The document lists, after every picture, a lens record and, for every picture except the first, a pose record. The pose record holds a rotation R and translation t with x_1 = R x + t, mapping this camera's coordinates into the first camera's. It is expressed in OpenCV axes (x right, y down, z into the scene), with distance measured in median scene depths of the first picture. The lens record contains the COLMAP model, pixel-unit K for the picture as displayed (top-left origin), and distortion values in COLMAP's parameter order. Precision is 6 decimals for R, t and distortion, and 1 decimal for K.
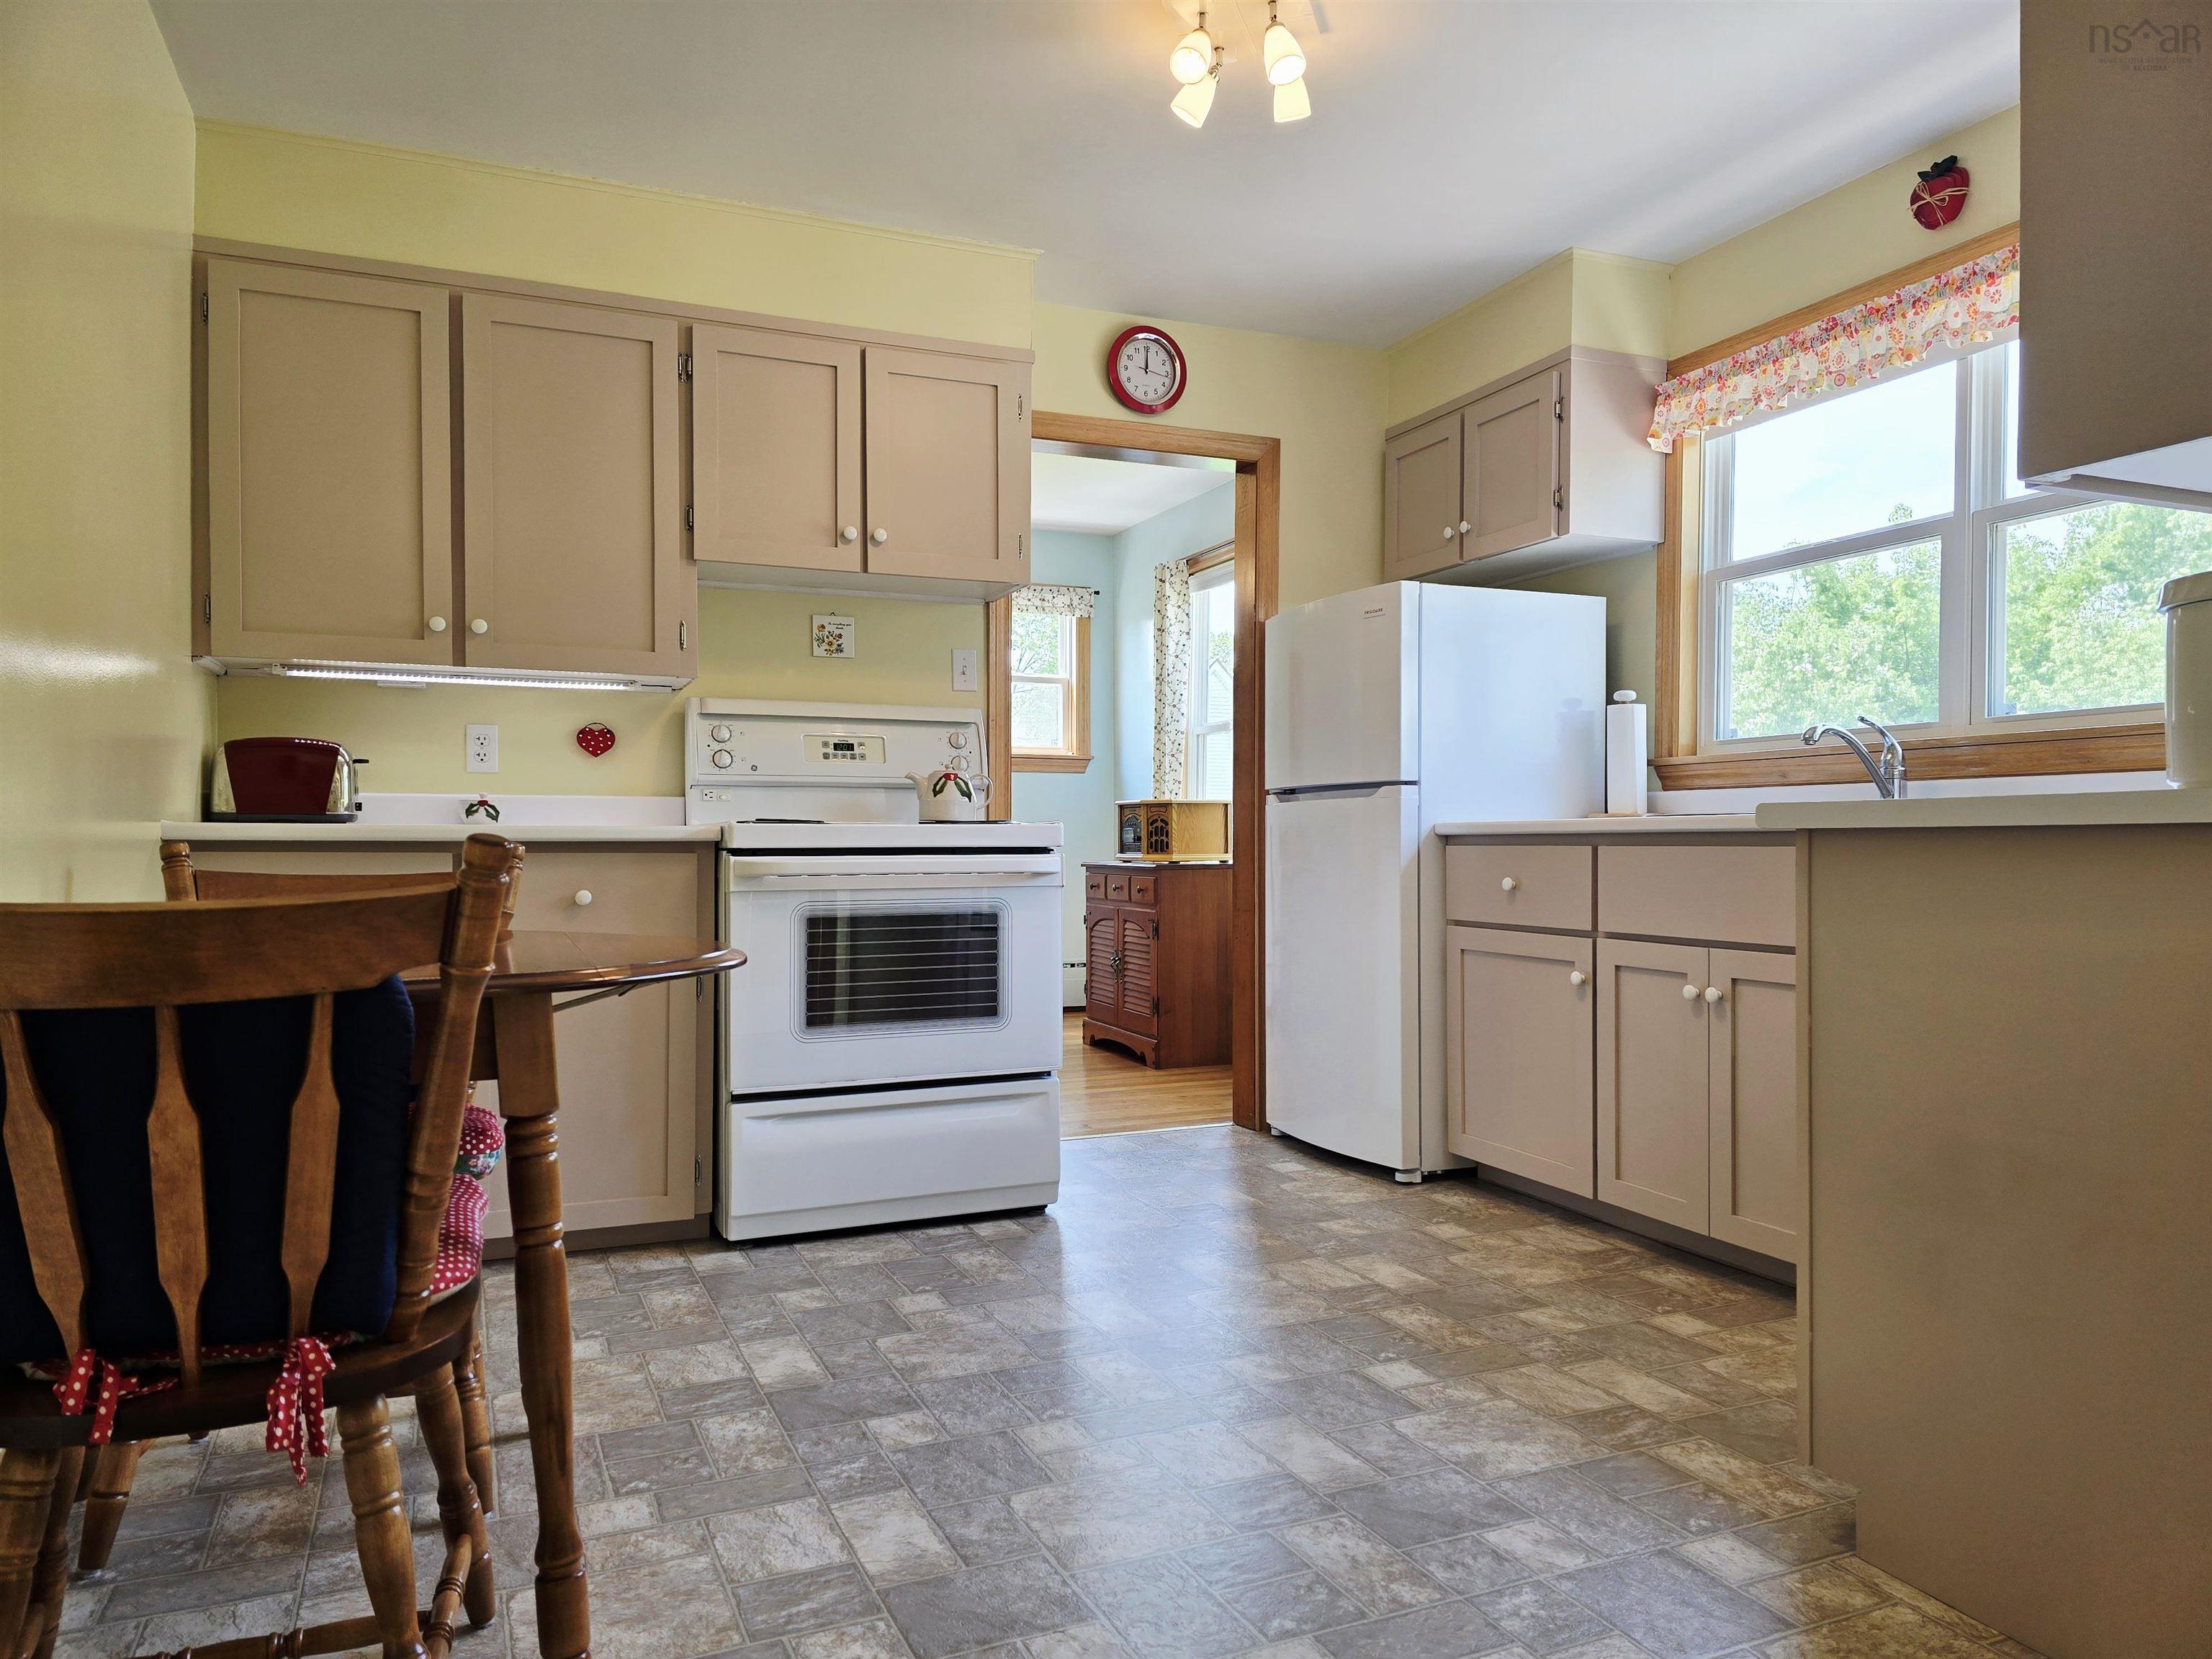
lens RADIAL K [[1474.1, 0, 1104.4], [0, 1474.1, 838.7], [0, 0, 1]] dist [0.060763, -0.061672]
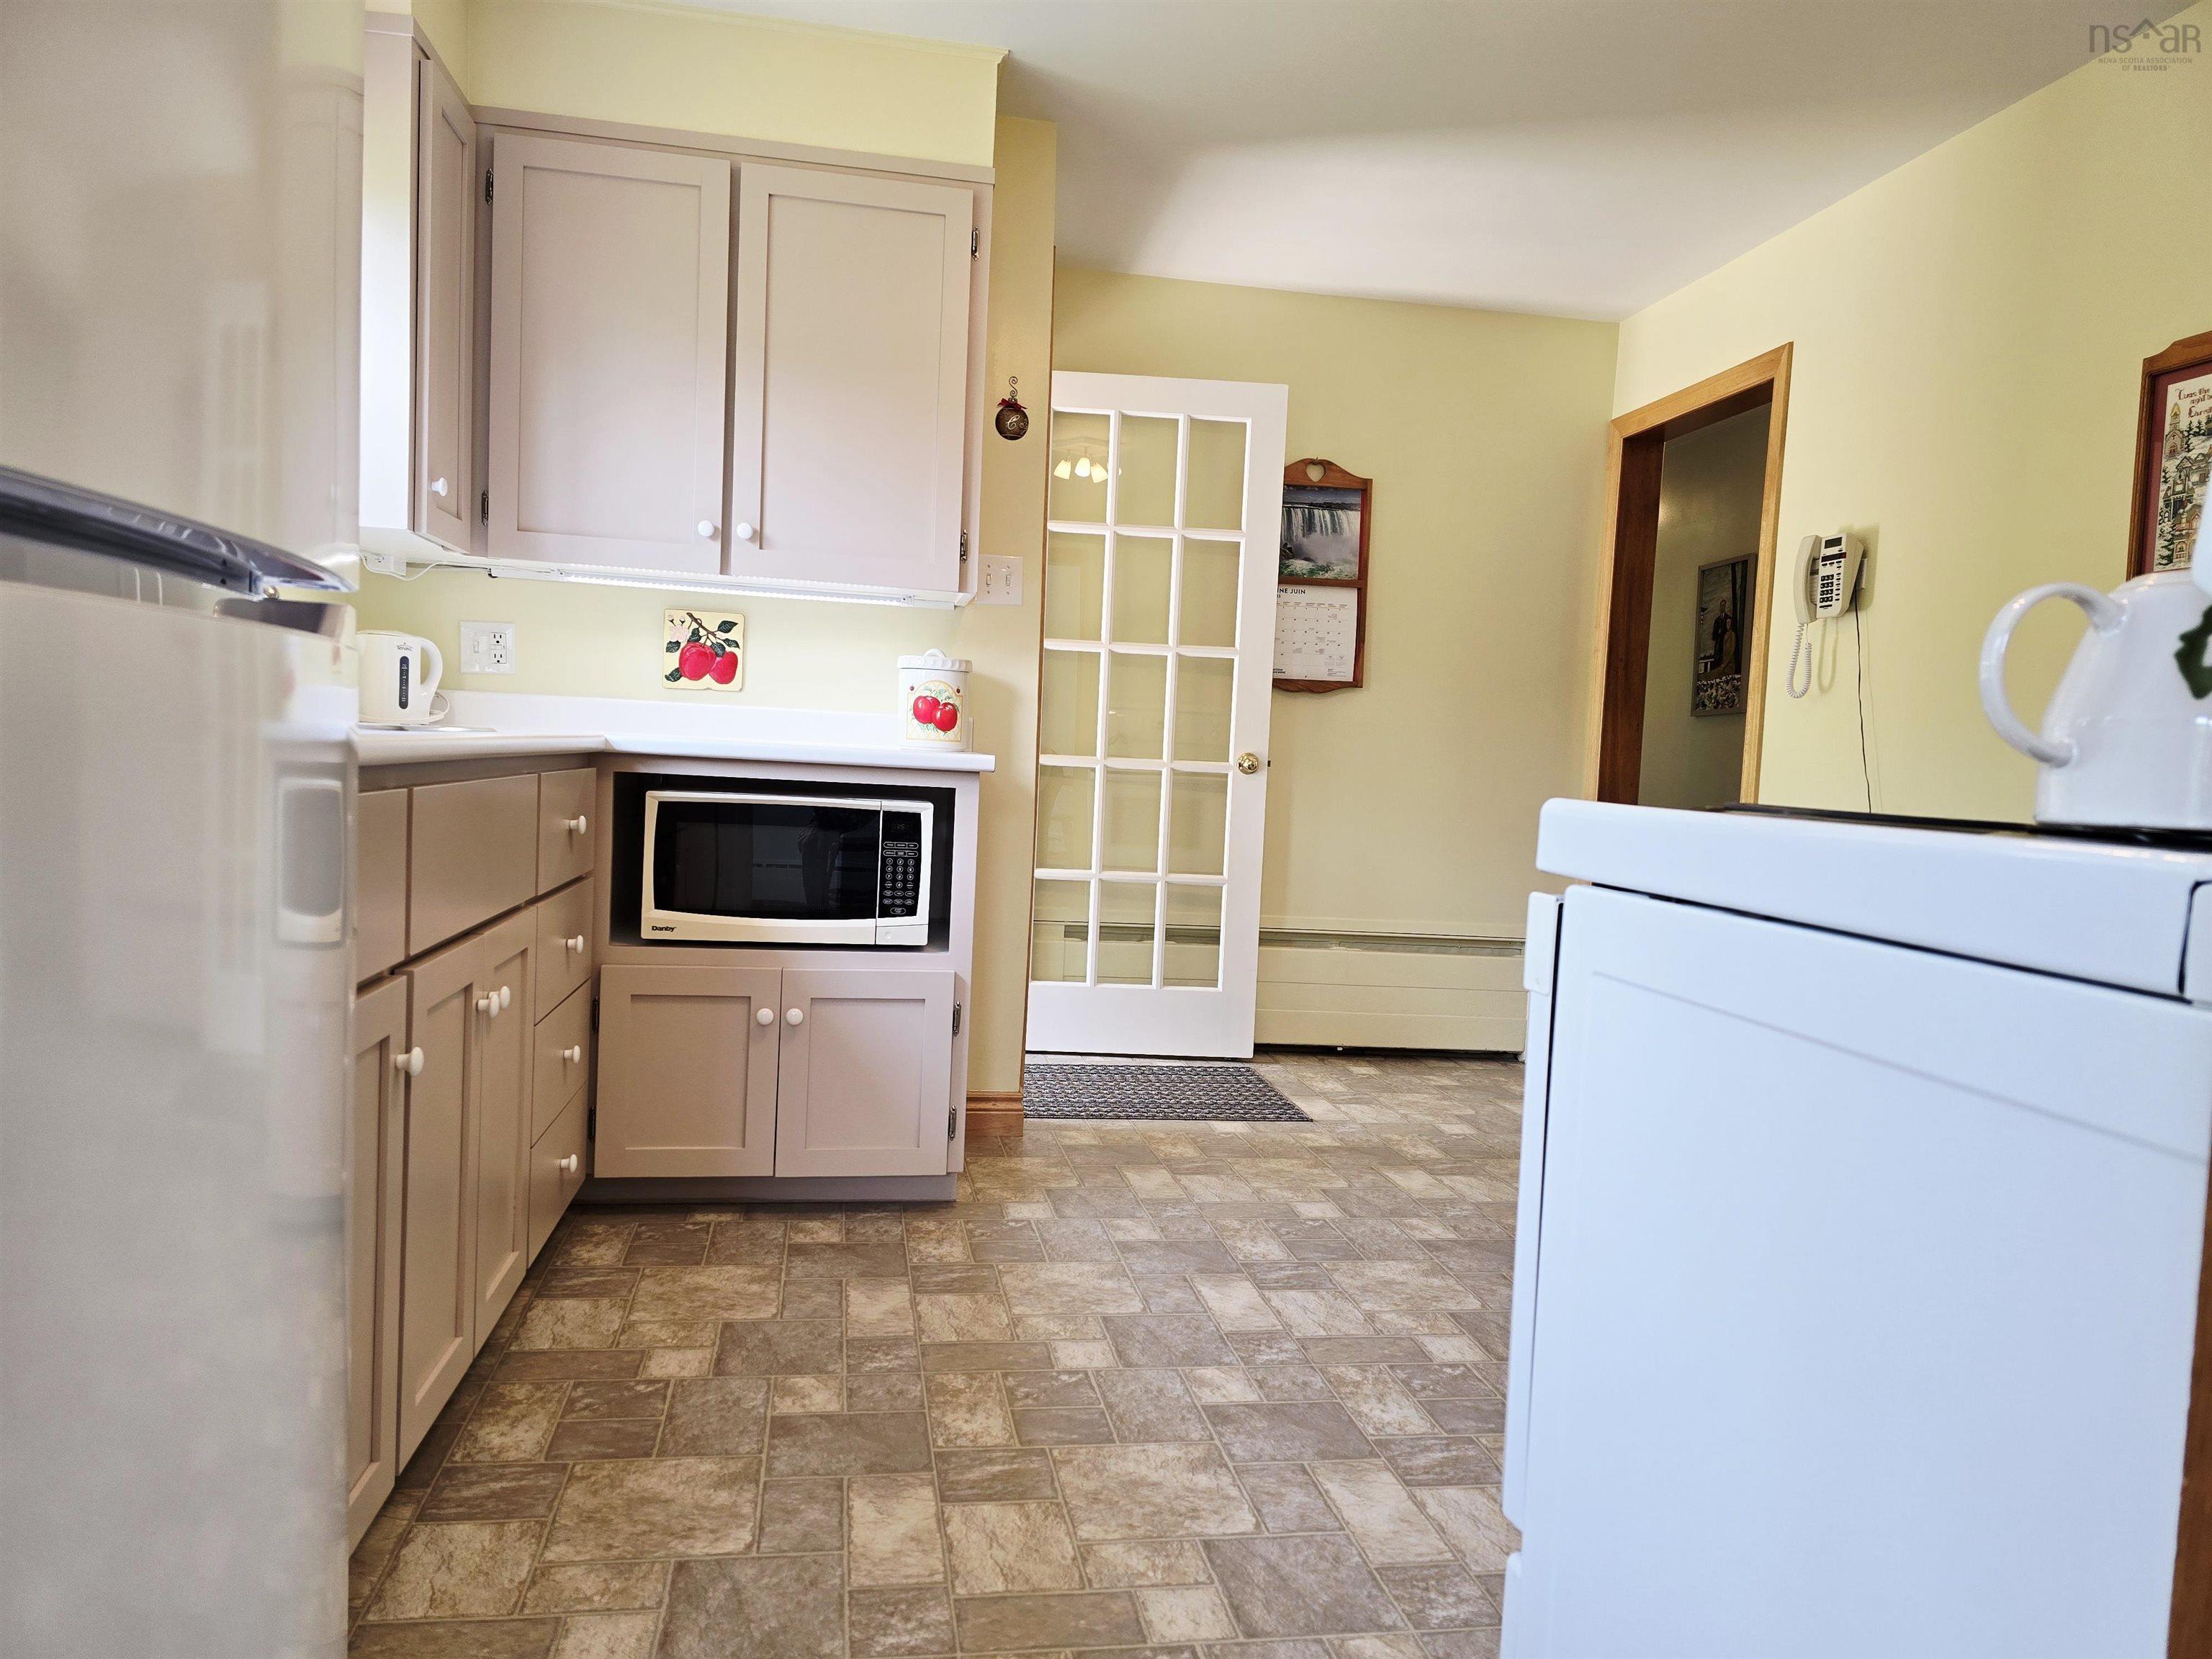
lens RADIAL K [[1473.6, 0, 1106.0], [0, 1473.6, 829.5], [0, 0, 1]] dist [-0.000278, -0.067448]
pose [[-0.971035, -0.063044, 0.230468, -0.011408], [-0.050862, 0.996995, 0.058427, -0.027750], [-0.233459, 0.045012, -0.971324, 1.614165]]
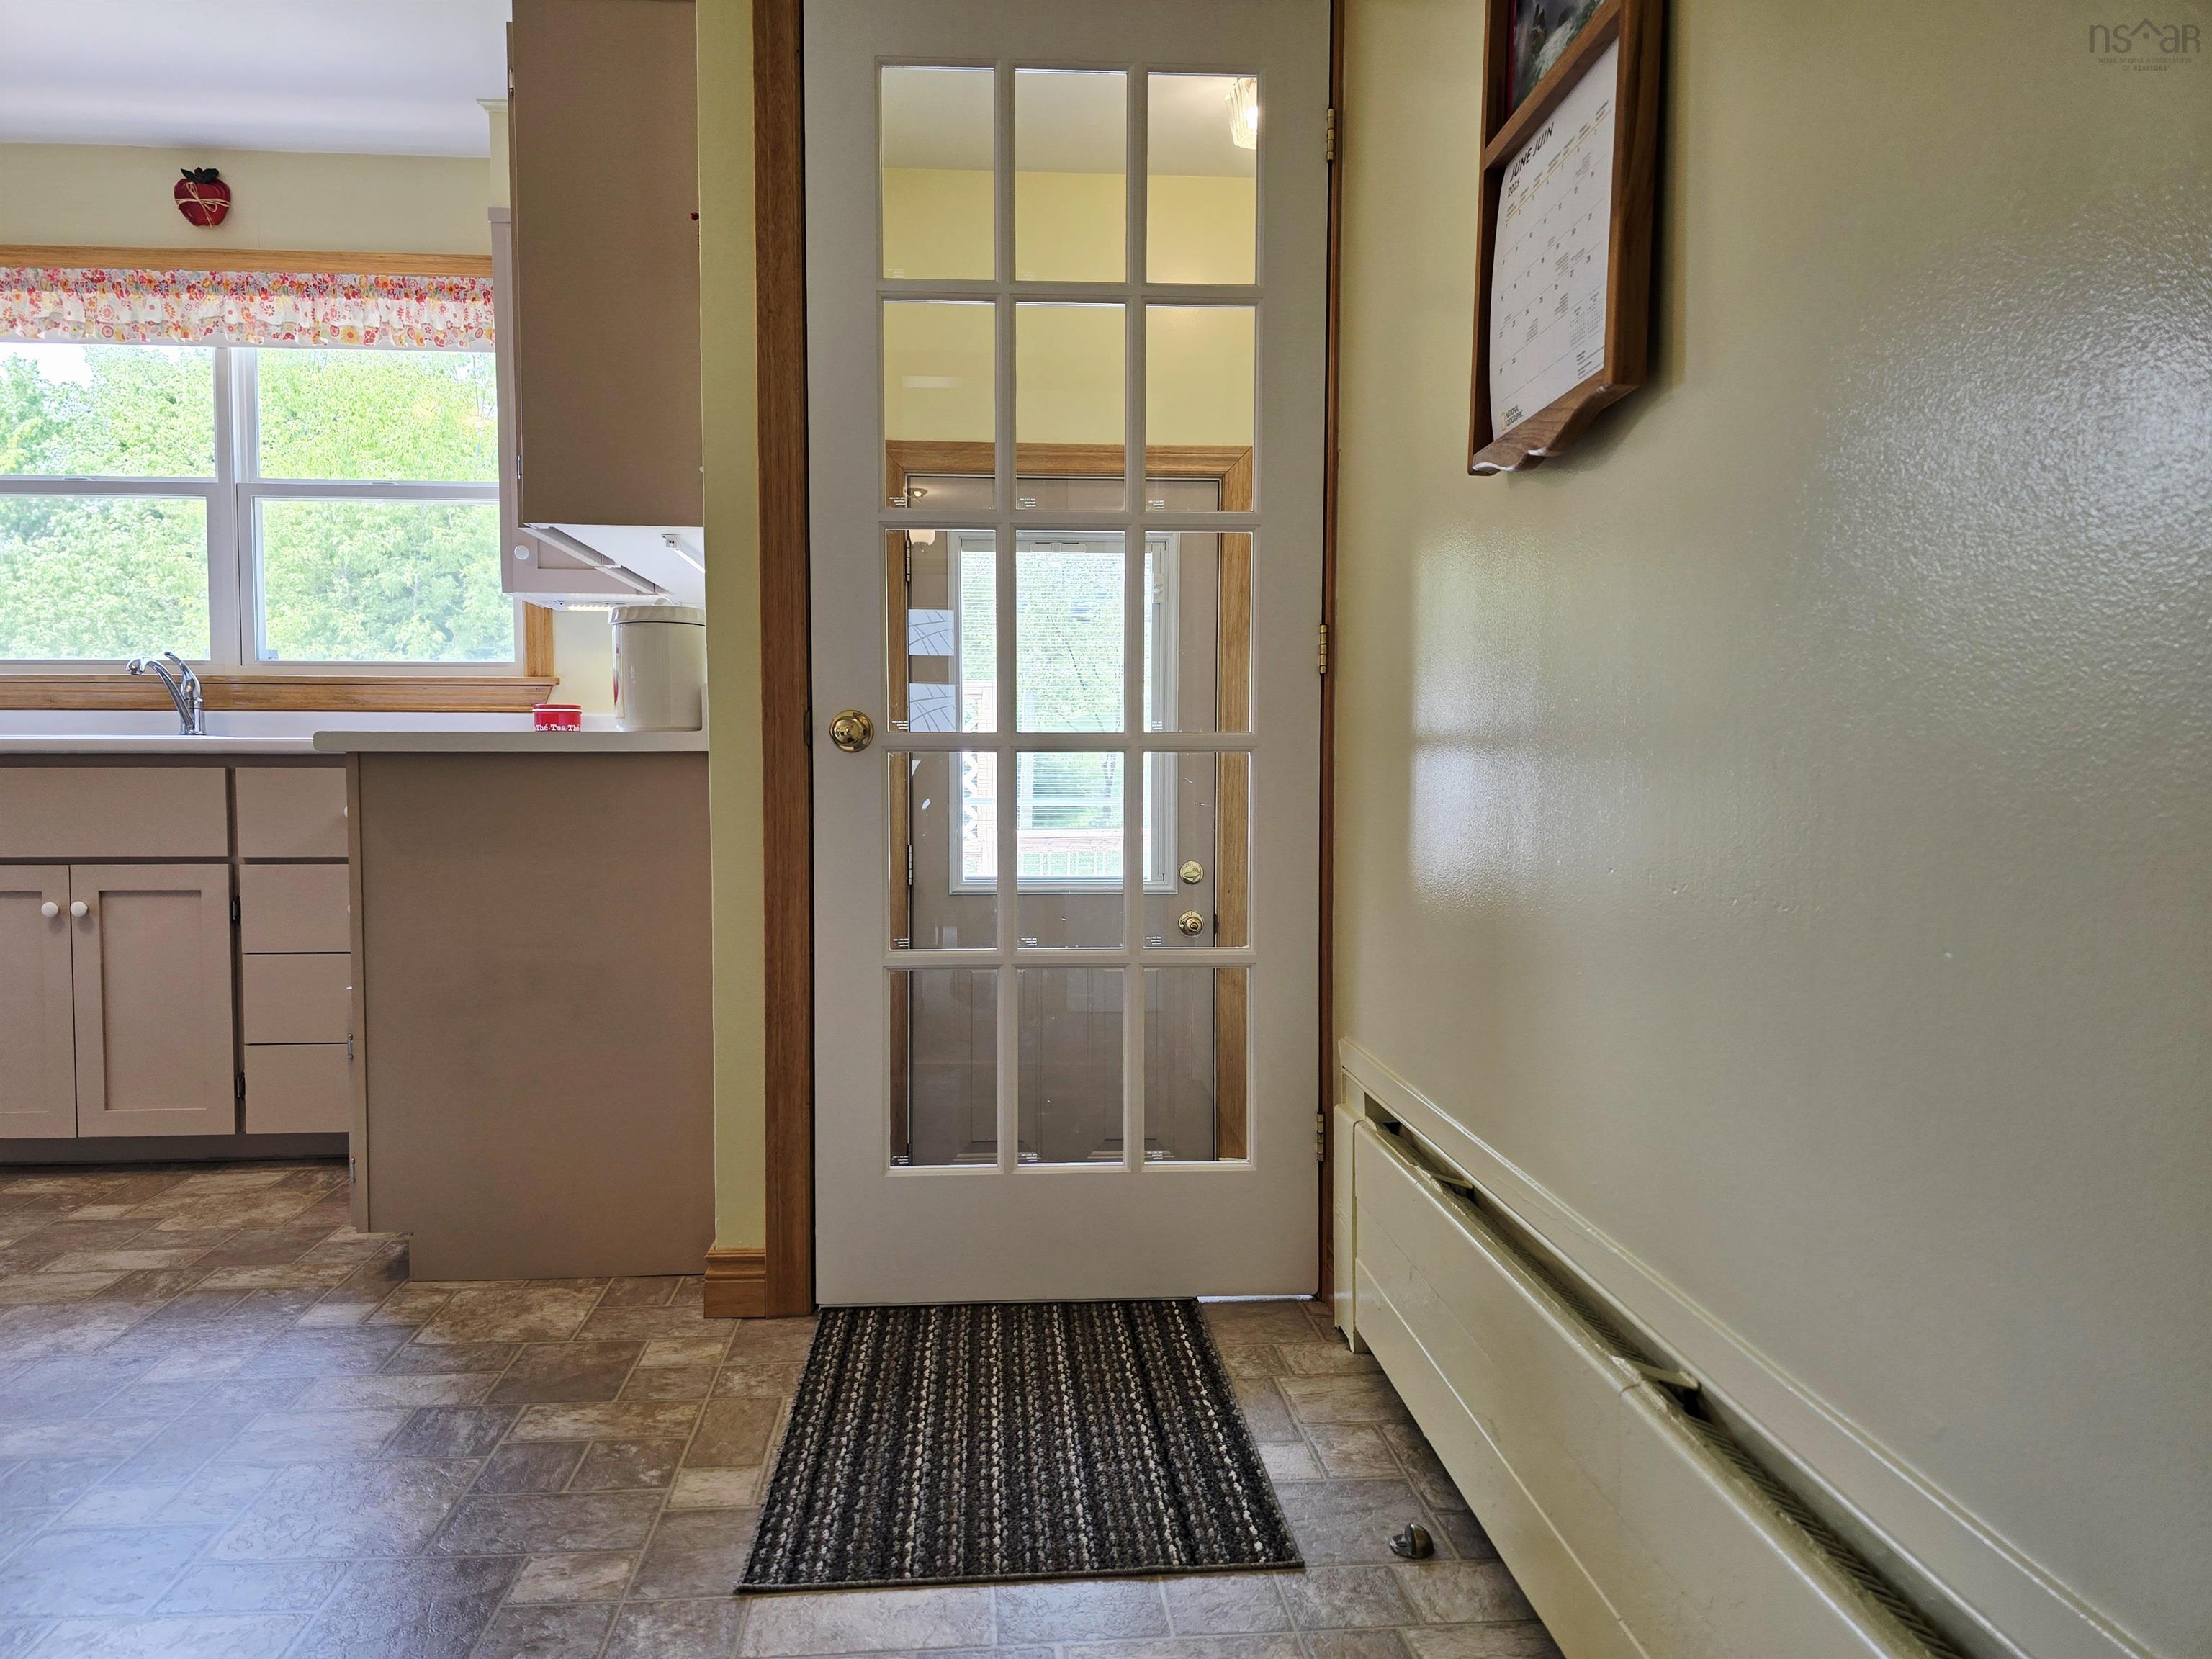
lens RADIAL K [[1469.3, 0, 1098.5], [0, 1469.3, 830.3], [0, 0, 1]] dist [0.046457, -0.048568]
pose [[0.317905, -0.038818, 0.947328, -0.363303], [-0.002578, 0.999122, 0.041805, 0.003608], [-0.948119, -0.015732, 0.317526, -0.018240]]
